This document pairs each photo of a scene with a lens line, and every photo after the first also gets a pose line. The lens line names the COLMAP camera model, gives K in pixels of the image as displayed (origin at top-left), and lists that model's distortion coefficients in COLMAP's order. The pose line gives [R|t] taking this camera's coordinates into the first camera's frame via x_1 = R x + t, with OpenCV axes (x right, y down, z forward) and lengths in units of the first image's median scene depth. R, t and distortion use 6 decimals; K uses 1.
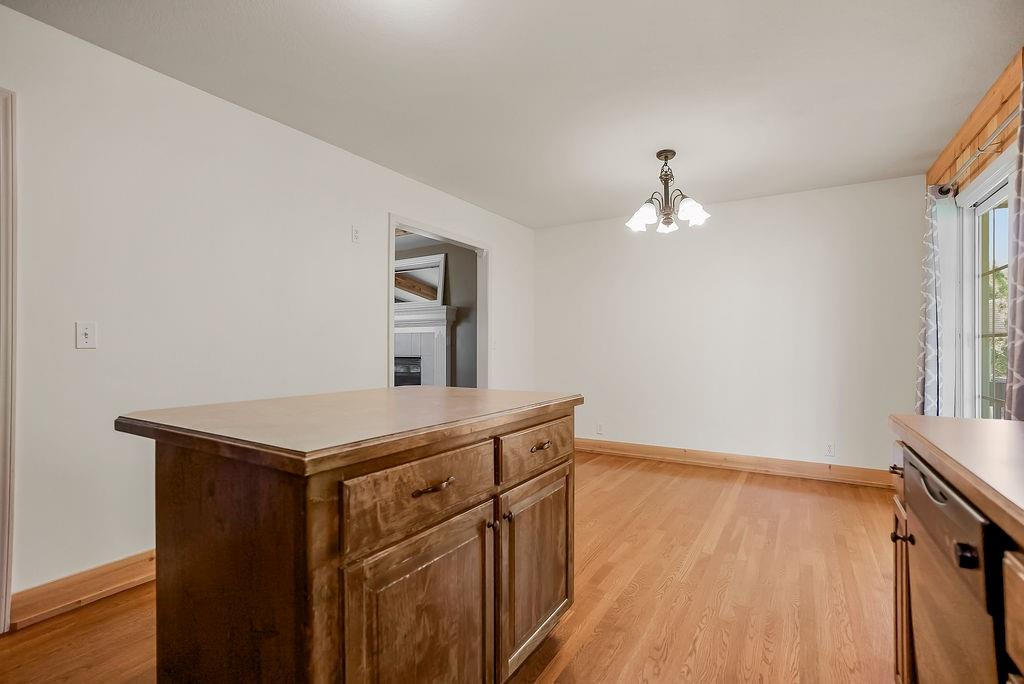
lens RADIAL K [[472.2, 0, 509.5], [0, 472.2, 336.1], [0, 0, 1]] dist [-0.052223, 0.027225]
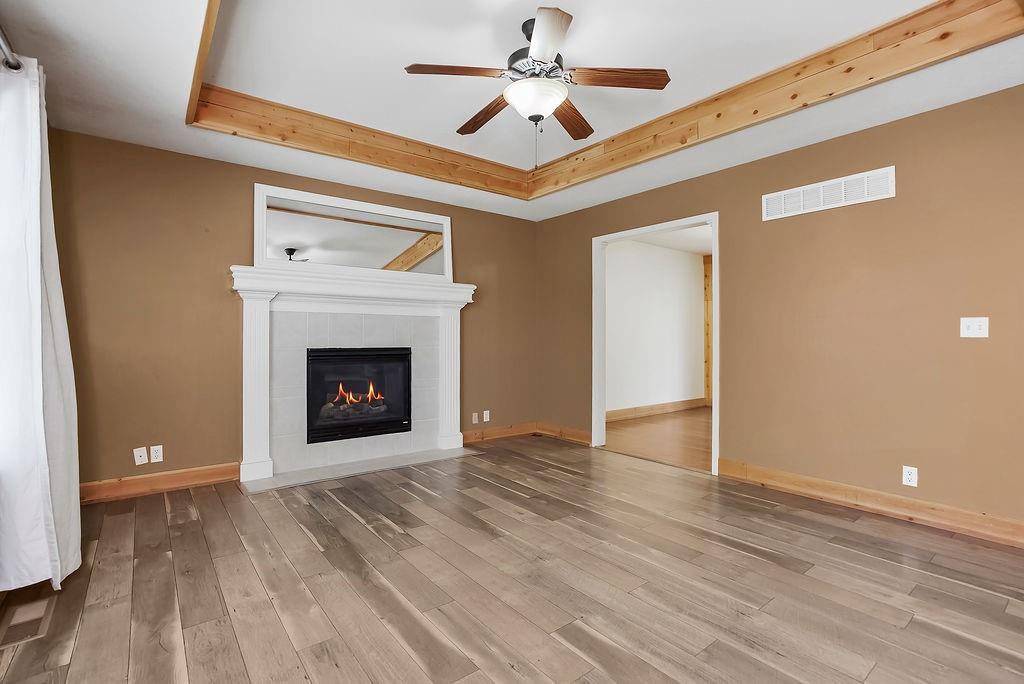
lens RADIAL K [[479.8, 0, 510.2], [0, 479.8, 346.5], [0, 0, 1]] dist [-0.051711, 0.028476]
pose [[0.360910, -0.008810, 0.932559, -1.631572], [-0.005534, 0.999918, 0.011588, 0.048040], [-0.932584, -0.009343, 0.360831, 1.158211]]
